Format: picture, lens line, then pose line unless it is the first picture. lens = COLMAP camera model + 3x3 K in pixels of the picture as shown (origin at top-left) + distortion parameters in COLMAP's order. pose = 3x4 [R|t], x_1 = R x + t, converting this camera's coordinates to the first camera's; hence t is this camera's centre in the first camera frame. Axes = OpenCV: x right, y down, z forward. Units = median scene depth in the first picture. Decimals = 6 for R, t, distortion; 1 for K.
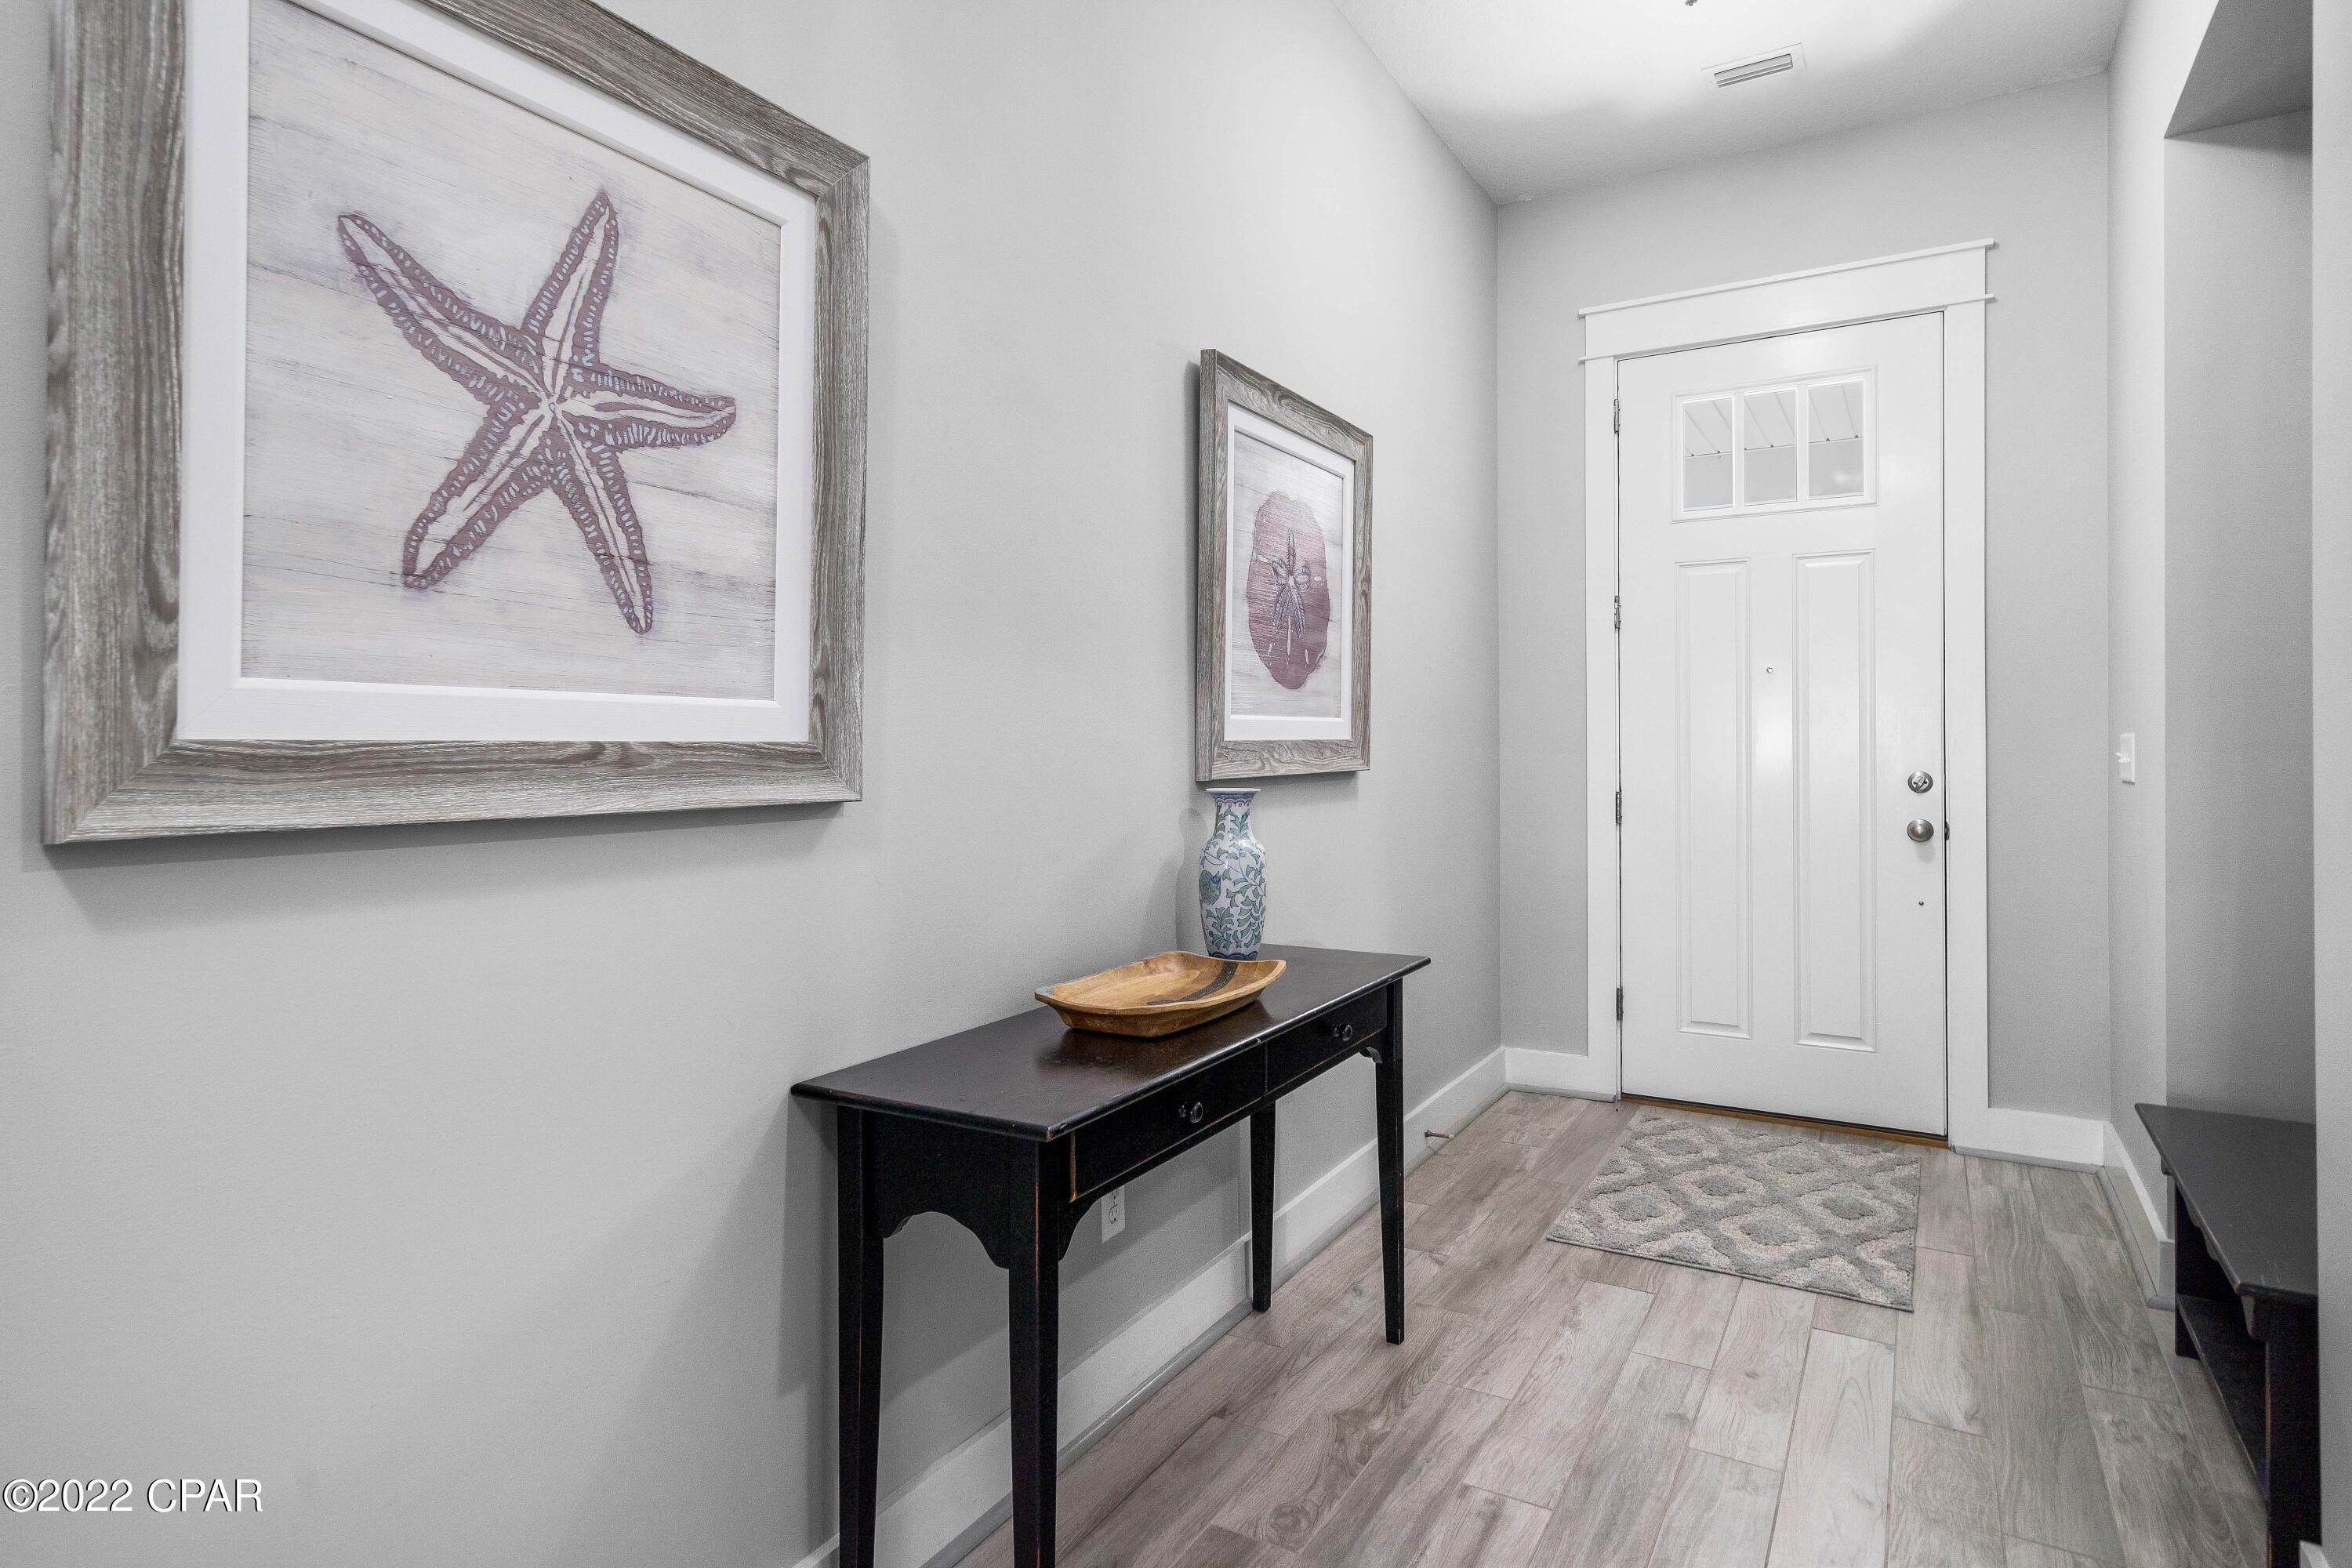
lens RADIAL K [[1281.5, 0, 1174.3], [0, 1281.5, 731.9], [0, 0, 1]] dist [0.004859, 0.002582]
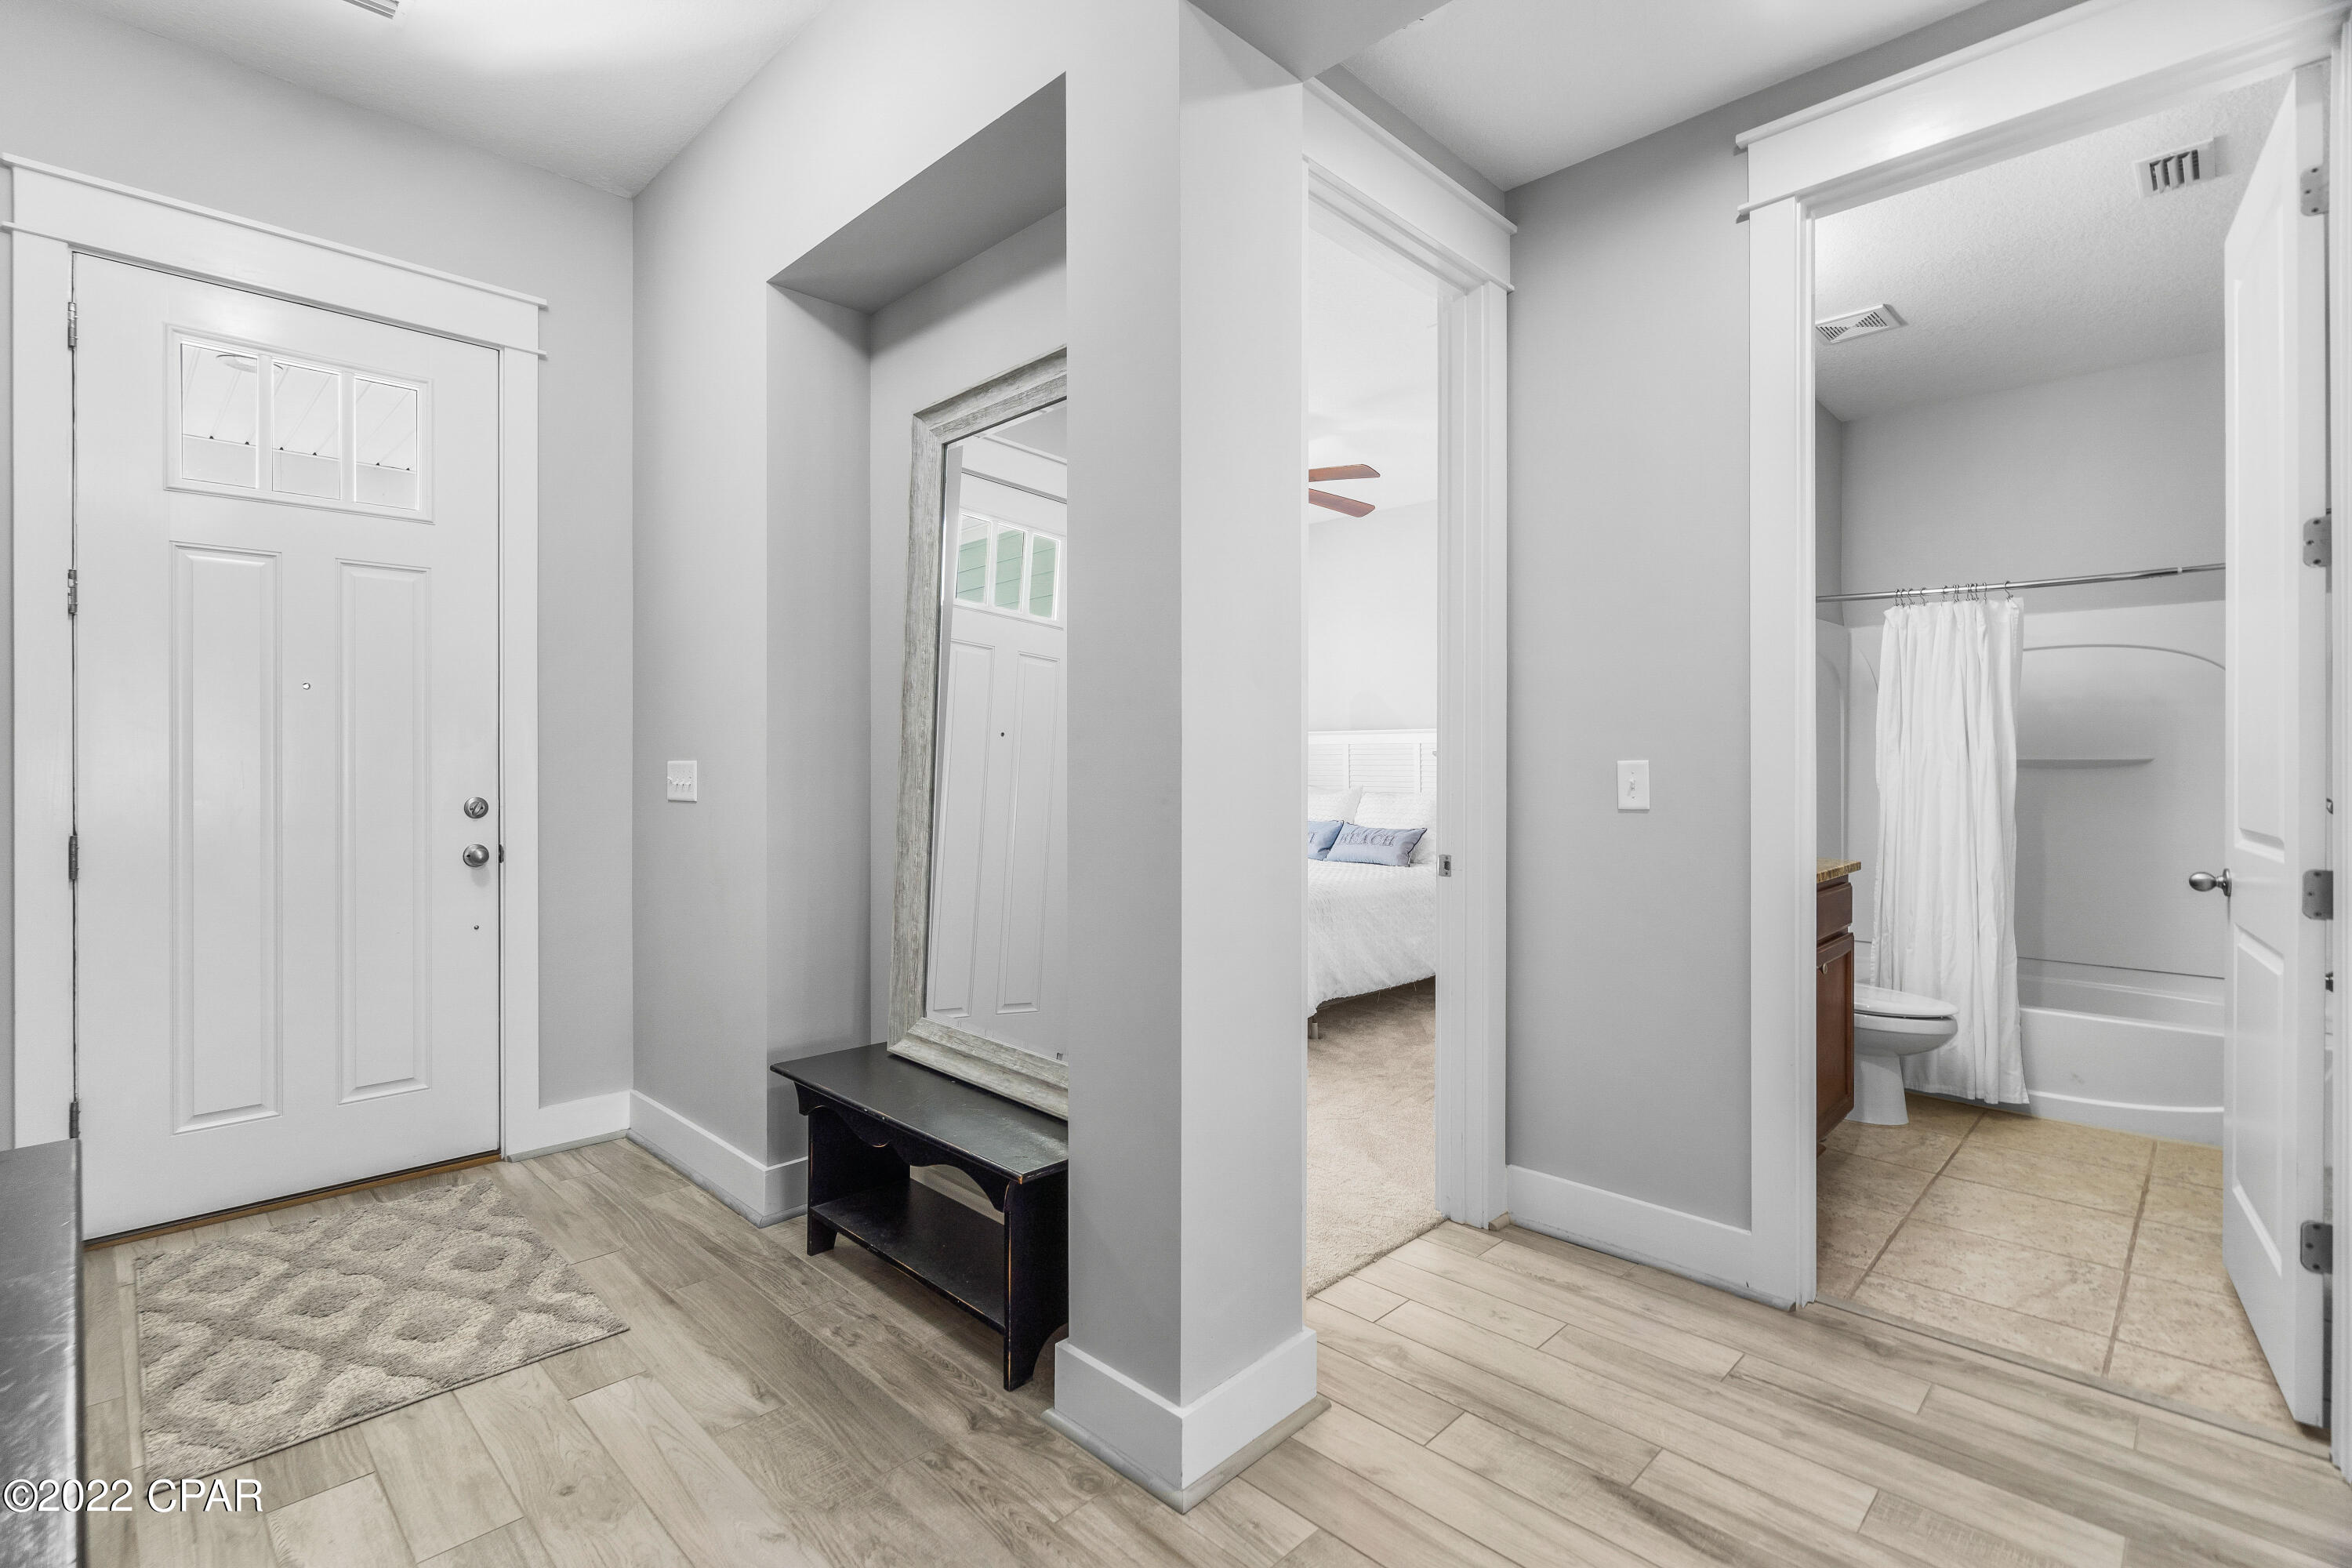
lens RADIAL K [[1082.2, 0, 1137.9], [0, 1082.2, 761.1], [0, 0, 1]] dist [0.004942, -0.000648]
pose [[0.263997, 0.003560, 0.964517, -0.124335], [-0.008387, 0.999964, -0.001396, -0.000976], [-0.964487, -0.007721, 0.264018, 0.321987]]
